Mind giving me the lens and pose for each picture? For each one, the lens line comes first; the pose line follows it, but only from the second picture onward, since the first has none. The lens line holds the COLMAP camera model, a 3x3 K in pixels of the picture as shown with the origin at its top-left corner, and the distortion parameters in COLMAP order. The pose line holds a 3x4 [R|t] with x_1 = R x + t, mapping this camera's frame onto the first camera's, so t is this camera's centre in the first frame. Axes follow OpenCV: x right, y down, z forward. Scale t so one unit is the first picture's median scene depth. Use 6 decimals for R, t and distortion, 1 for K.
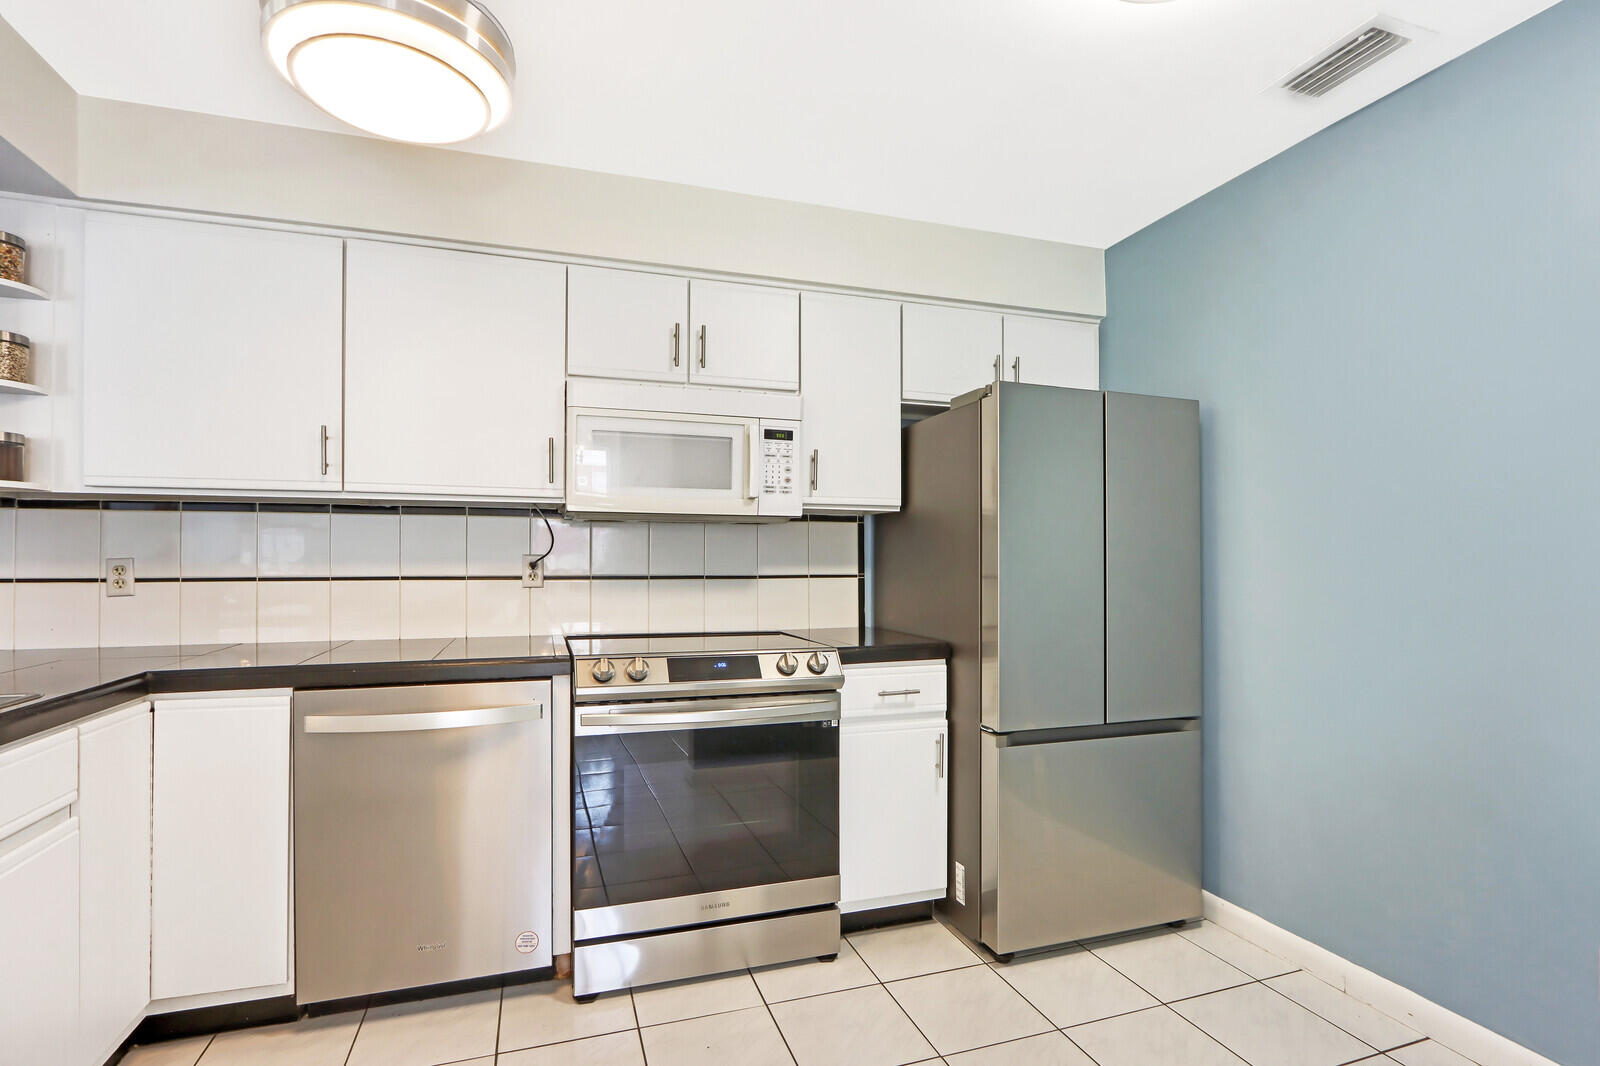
lens RADIAL K [[757.3, 0, 776.9], [0, 757.3, 557.0], [0, 0, 1]] dist [-0.018814, 0.002663]
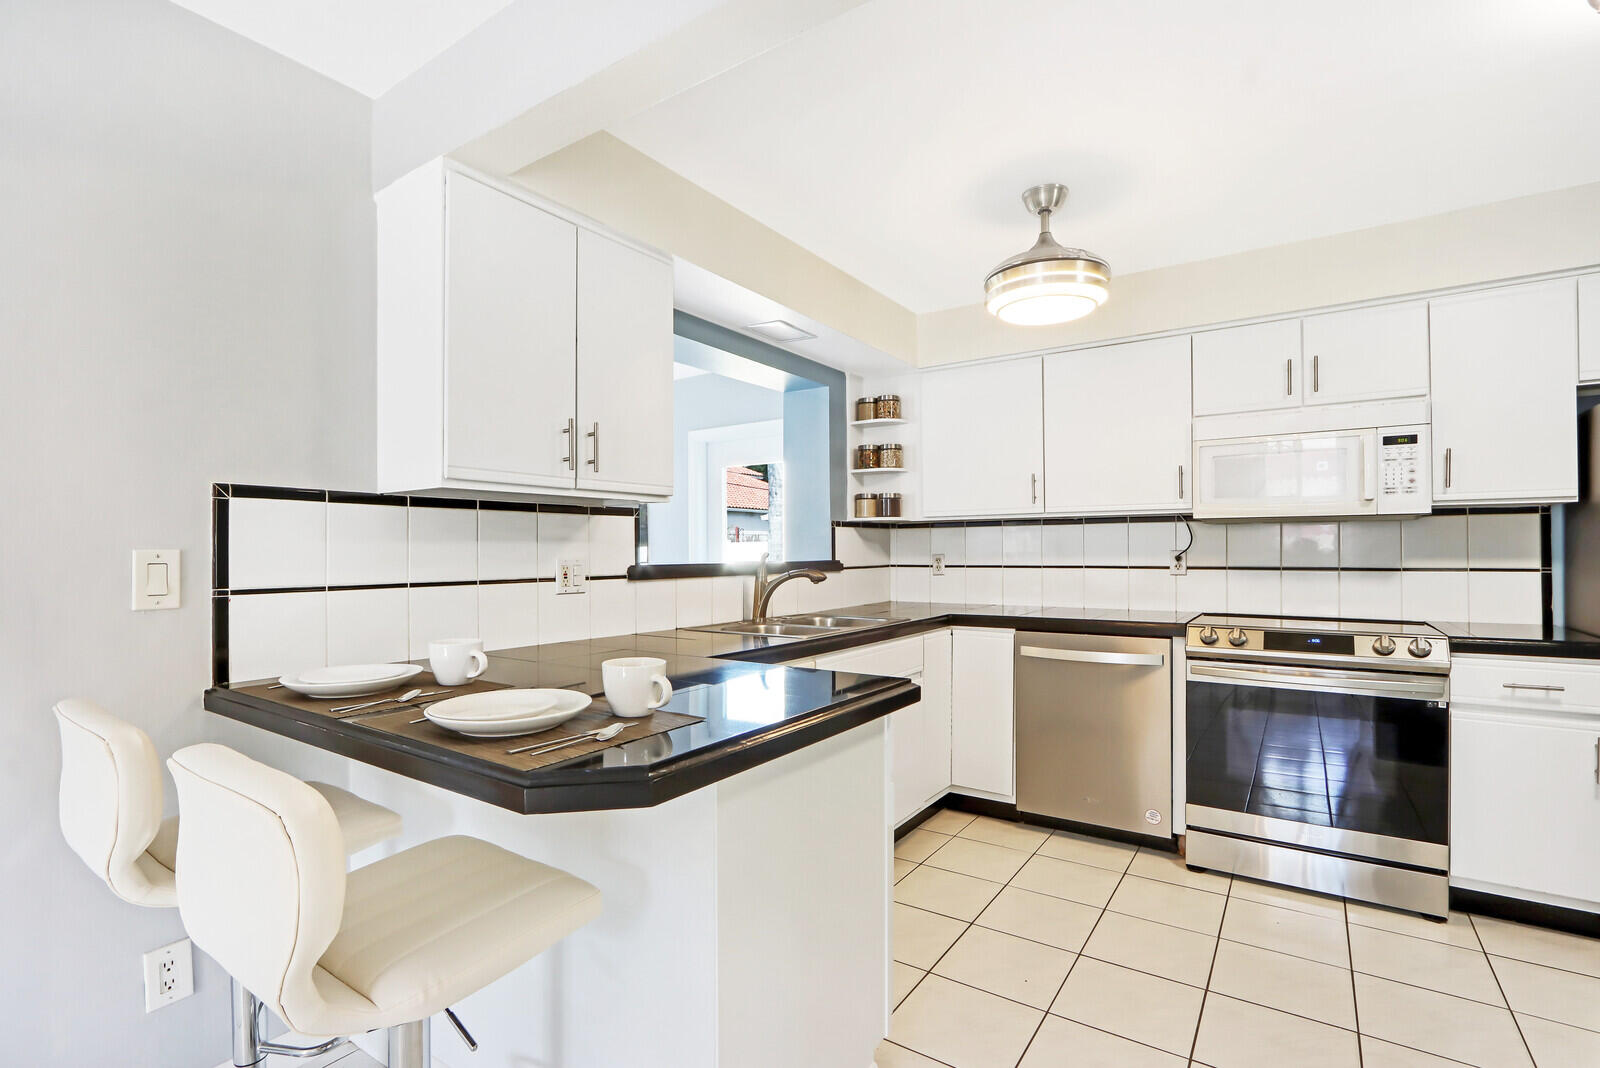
lens RADIAL K [[757.3, 0, 807.3], [0, 757.3, 549.8], [0, 0, 1]] dist [-0.018814, 0.002663]
pose [[0.624703, -0.004620, -0.780848, 0.345135], [0.010789, 0.999938, 0.002715, -0.016918], [0.780788, -0.010121, 0.624715, -0.383064]]
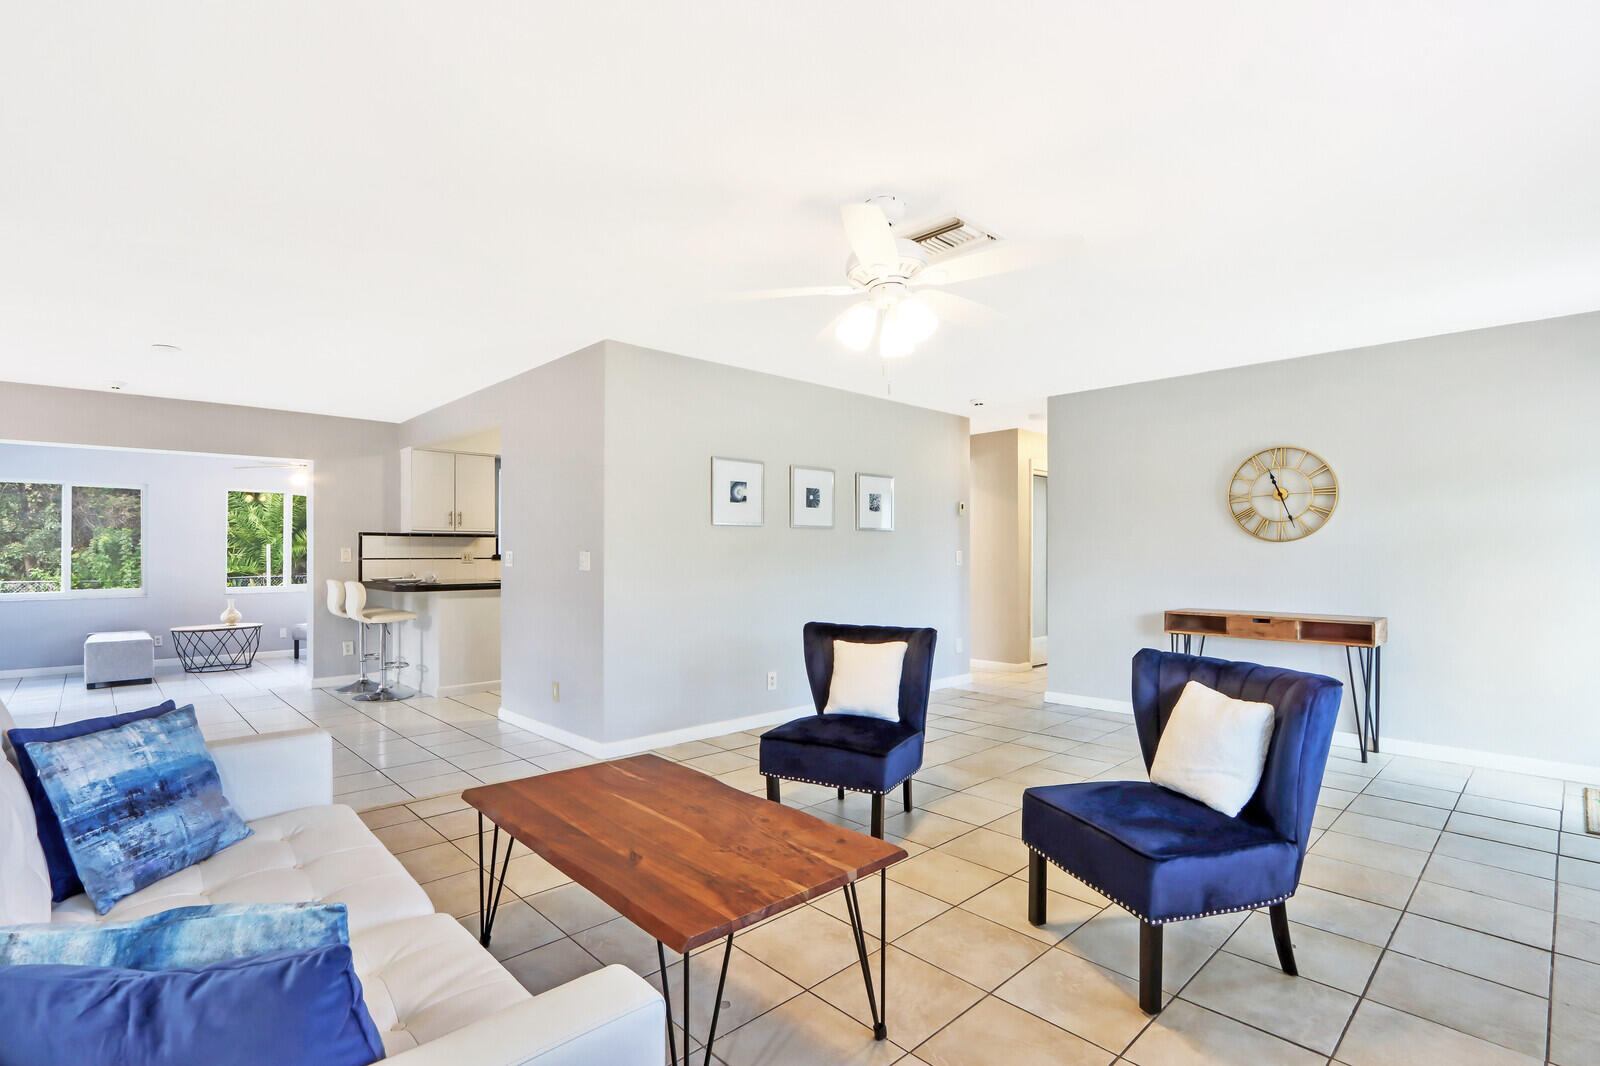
lens RADIAL K [[757.3, 0, 801.1], [0, 757.3, 543.6], [0, 0, 1]] dist [-0.018814, 0.002663]
pose [[0.440373, -0.016570, -0.897662, 2.859039], [0.010229, 0.999857, -0.013439, 0.017893], [0.897757, -0.003264, 0.440480, -0.119656]]
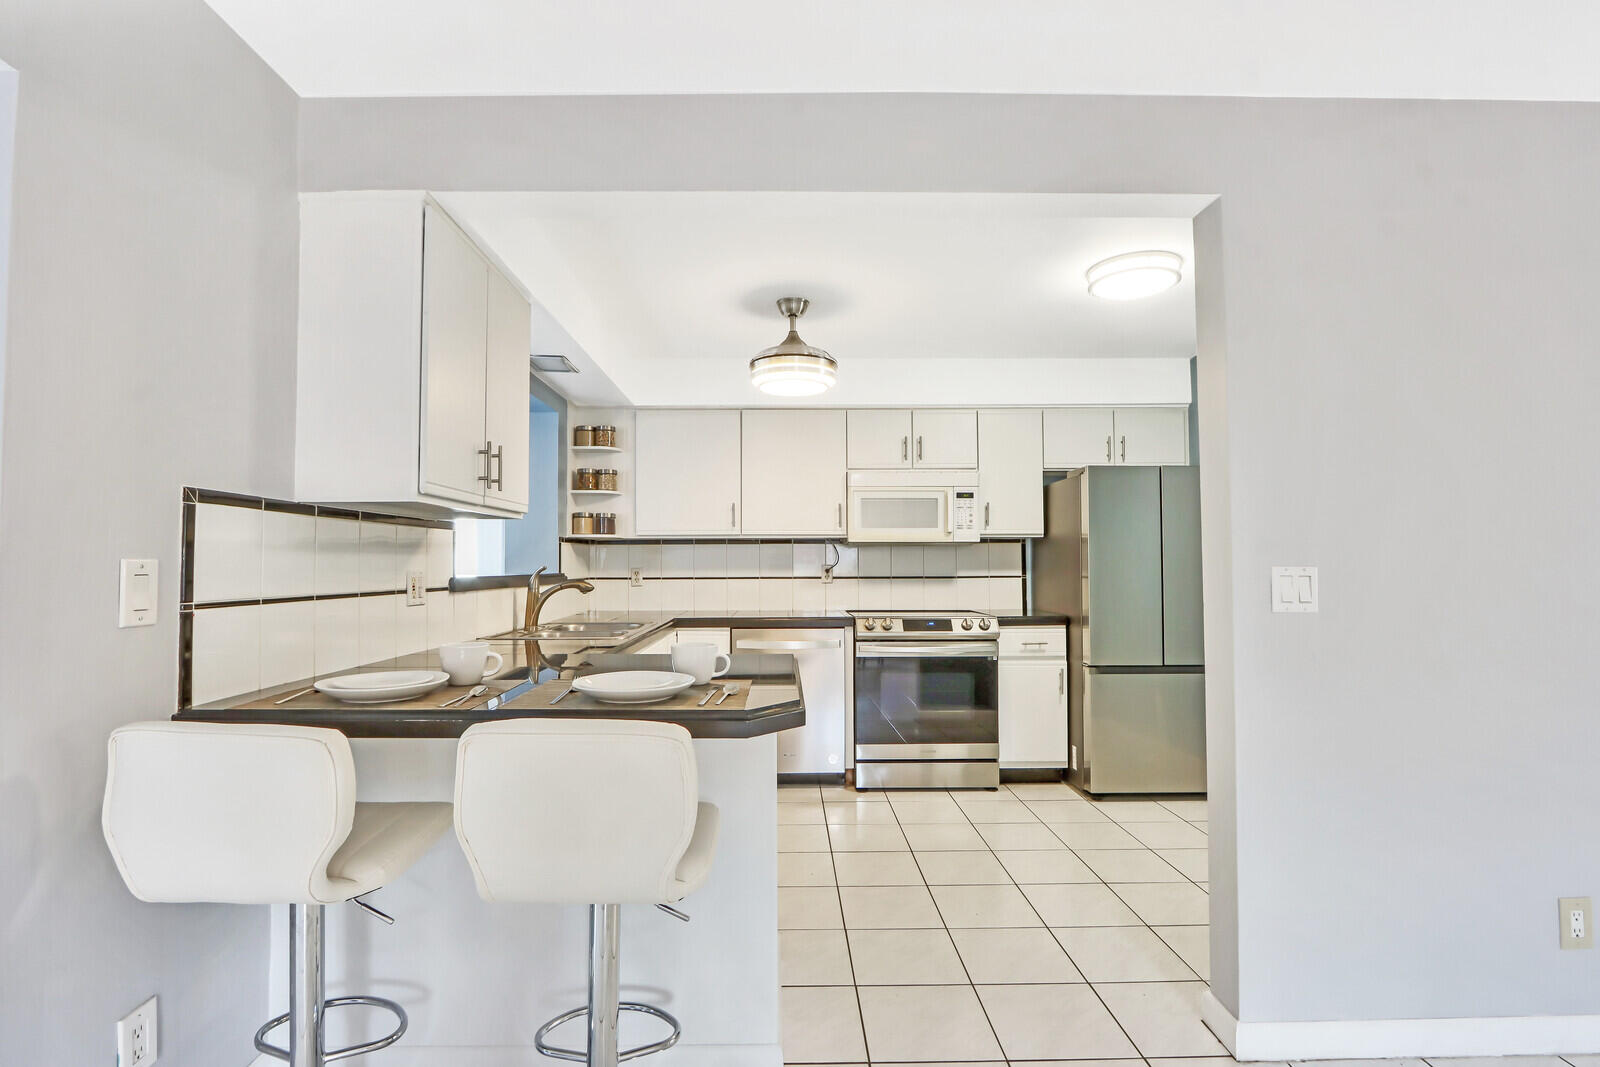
lens RADIAL K [[757.3, 0, 797.7], [0, 757.3, 544.4], [0, 0, 1]] dist [-0.018814, 0.002663]
pose [[0.961157, -0.011468, -0.275763, 0.123444], [0.006171, 0.999780, -0.020069, -0.017937], [0.275933, 0.017587, 0.961016, -0.860060]]
